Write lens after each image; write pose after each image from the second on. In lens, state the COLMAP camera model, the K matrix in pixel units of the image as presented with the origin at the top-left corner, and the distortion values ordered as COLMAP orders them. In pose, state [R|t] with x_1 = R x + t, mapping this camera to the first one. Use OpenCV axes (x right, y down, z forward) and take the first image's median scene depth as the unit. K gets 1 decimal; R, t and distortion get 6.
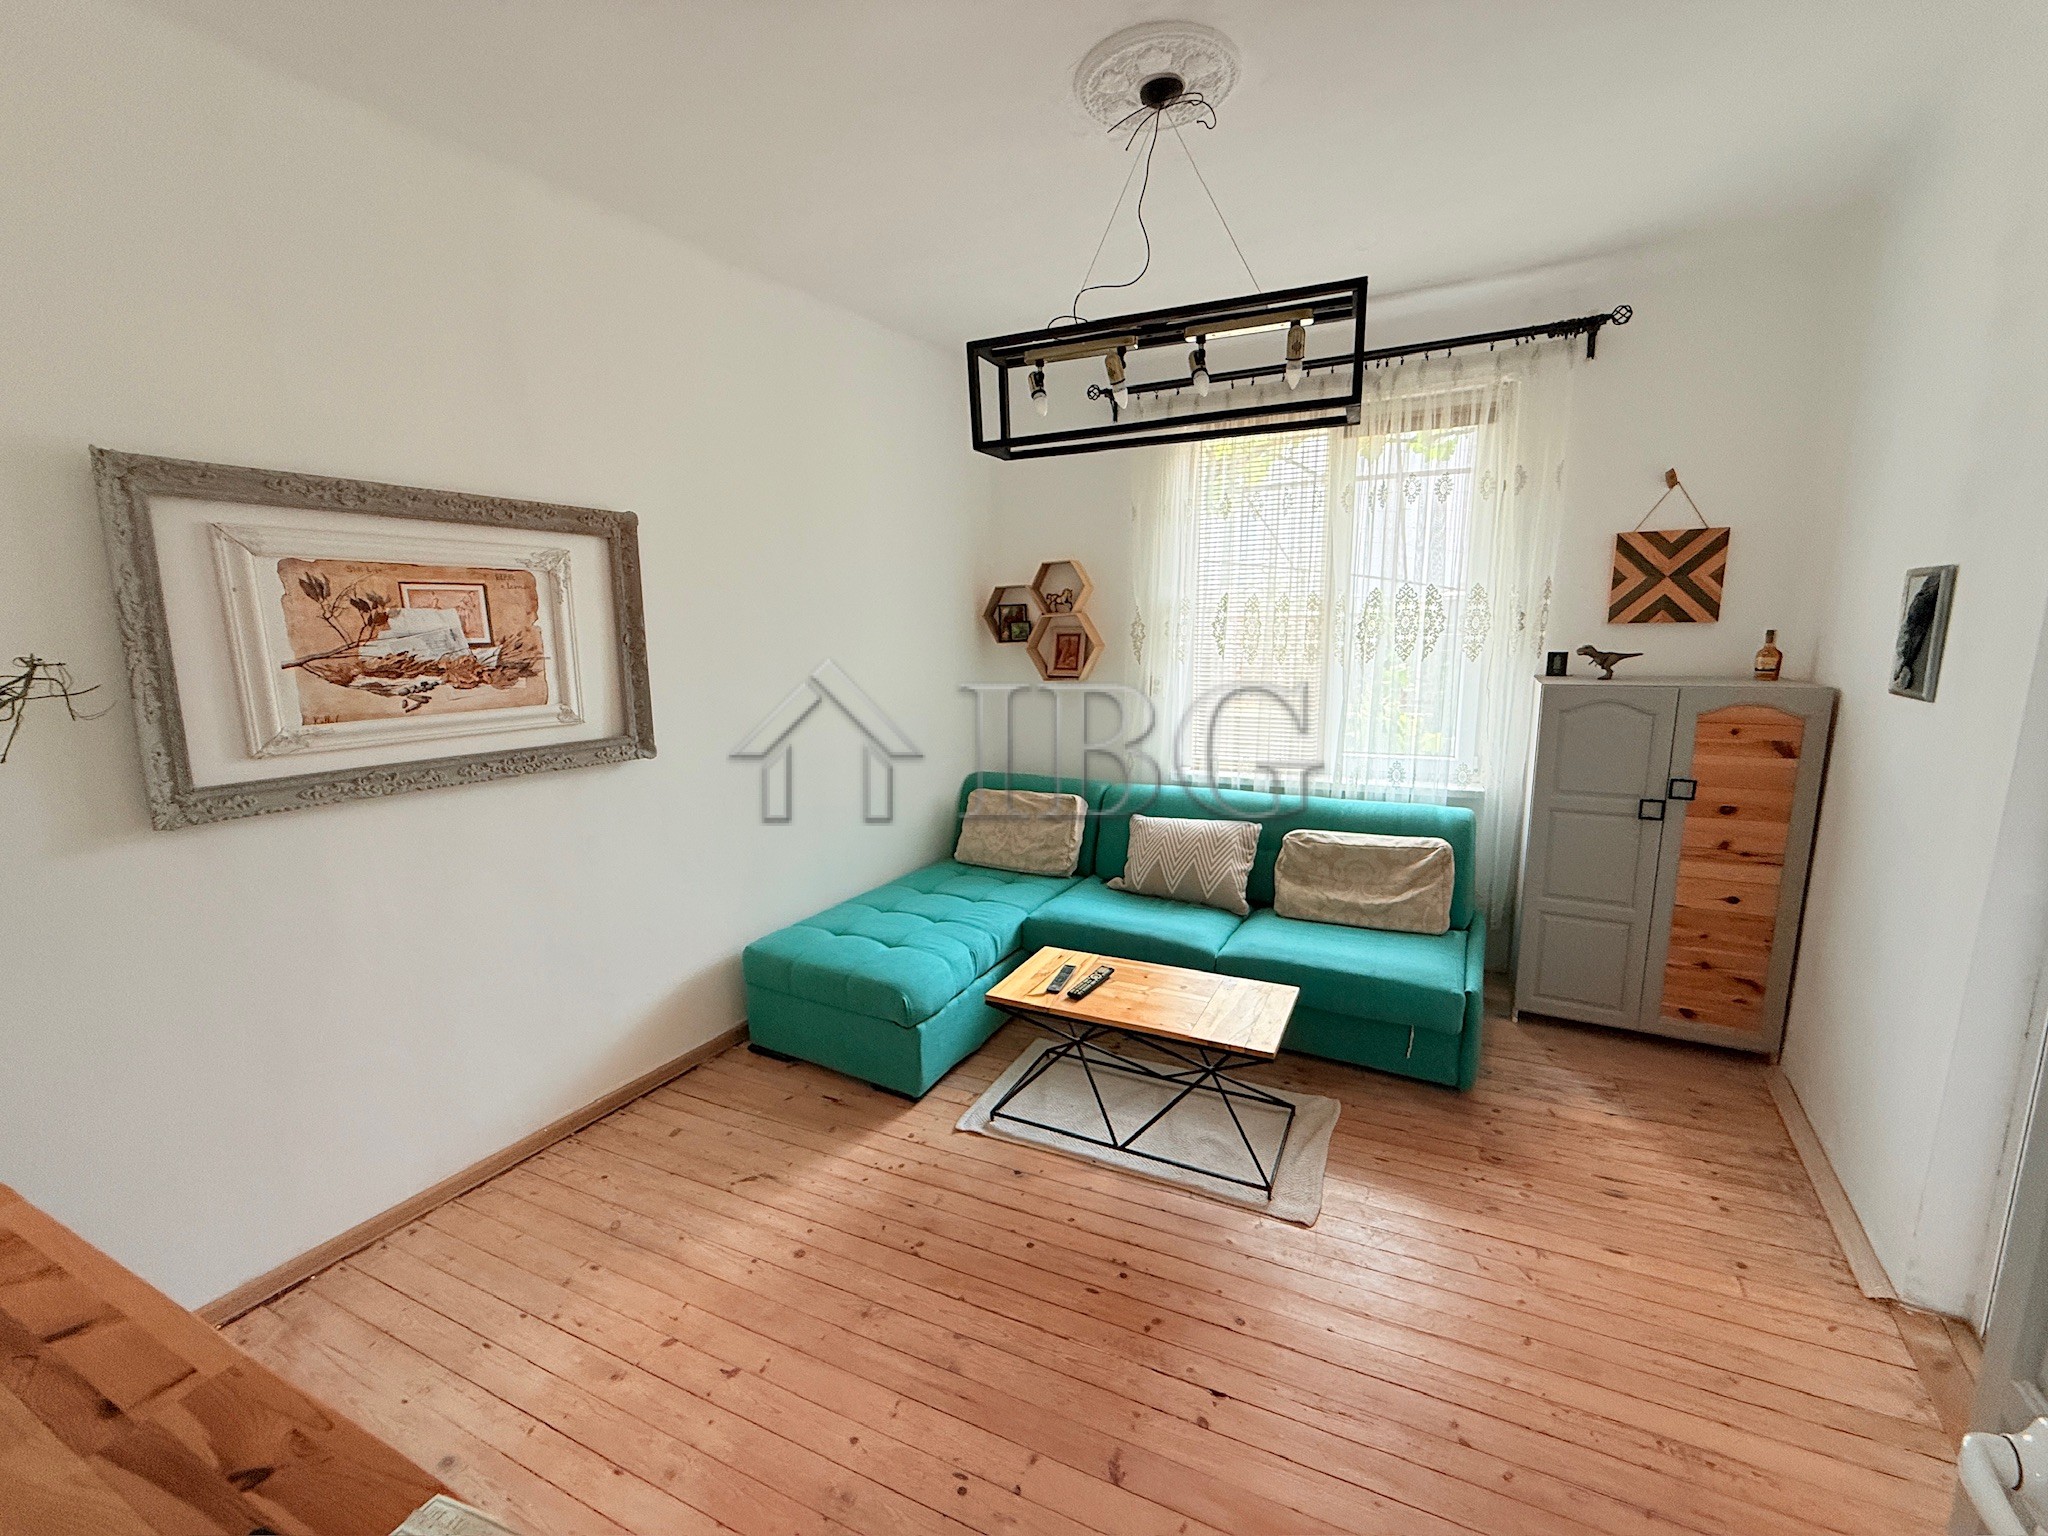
lens RADIAL K [[816.5, 0, 1014.5], [0, 816.5, 768.3], [0, 0, 1]] dist [-0.000976, 0.000229]
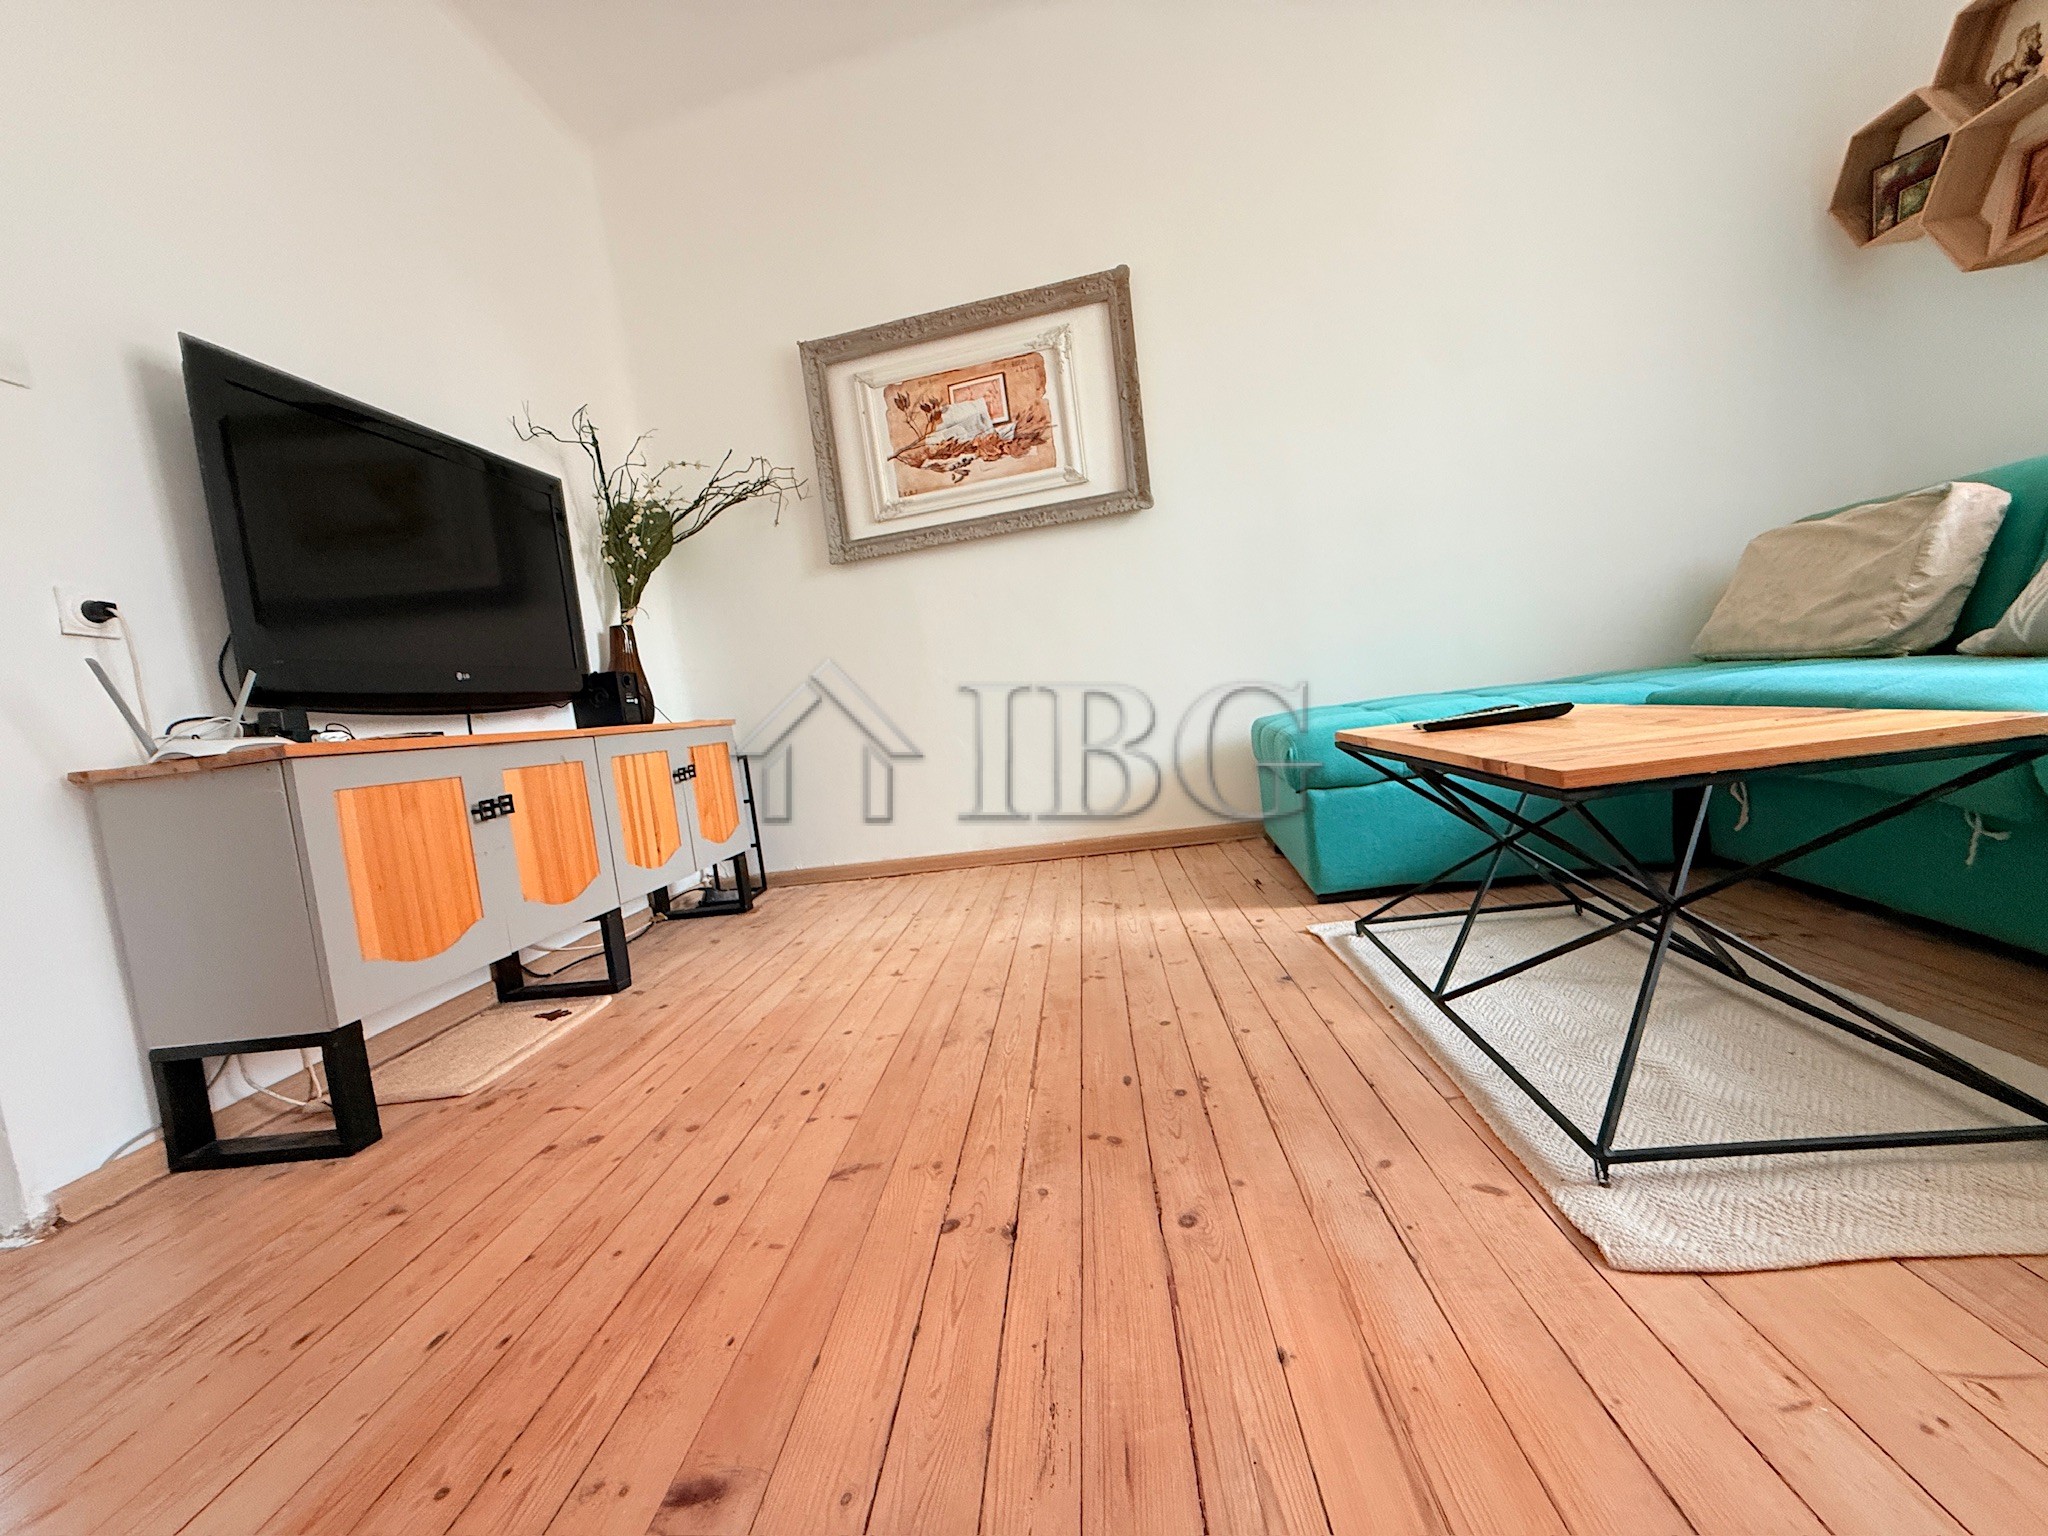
lens RADIAL K [[816.5, 0, 1025.5], [0, 816.5, 769.3], [0, 0, 1]] dist [-0.000976, 0.000229]
pose [[0.344483, 0.050616, -0.937427, 0.585745], [-0.033006, 0.998581, 0.041789, 0.340766], [0.938212, 0.016545, 0.345665, 0.636844]]
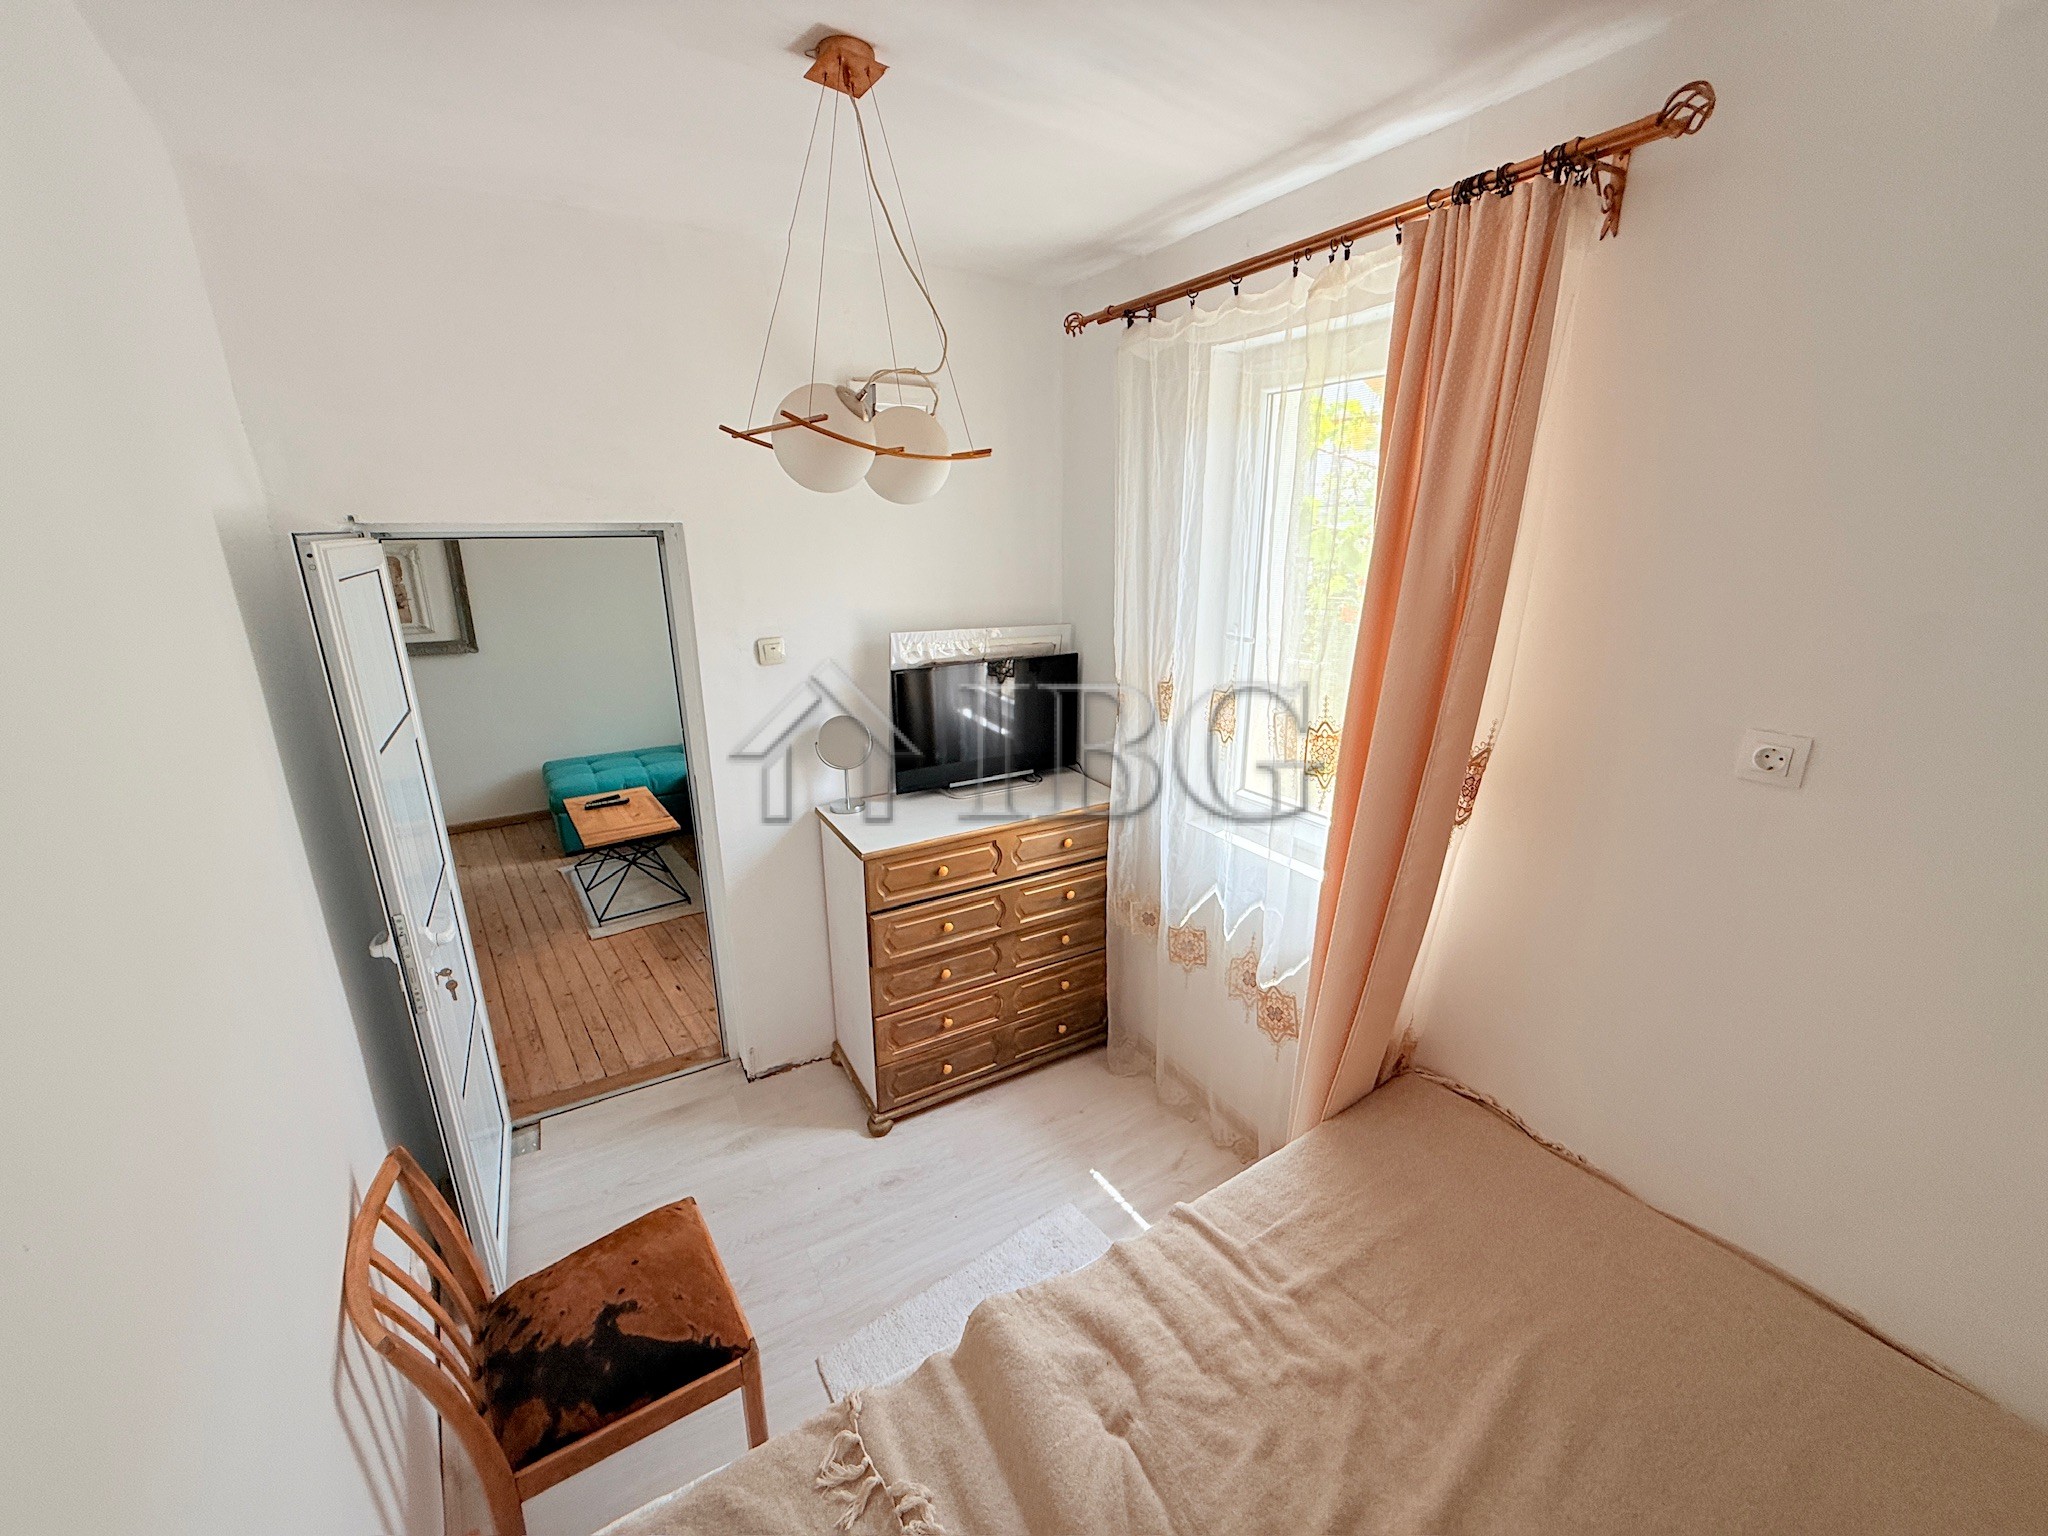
lens RADIAL K [[816.5, 0, 1024.1], [0, 816.5, 774.3], [0, 0, 1]] dist [-0.000976, 0.000229]
pose [[0.877932, 0.148672, -0.455118, 1.978256], [-0.090528, 0.984966, 0.147125, -0.160585], [0.470149, -0.087965, 0.878192, -0.120073]]
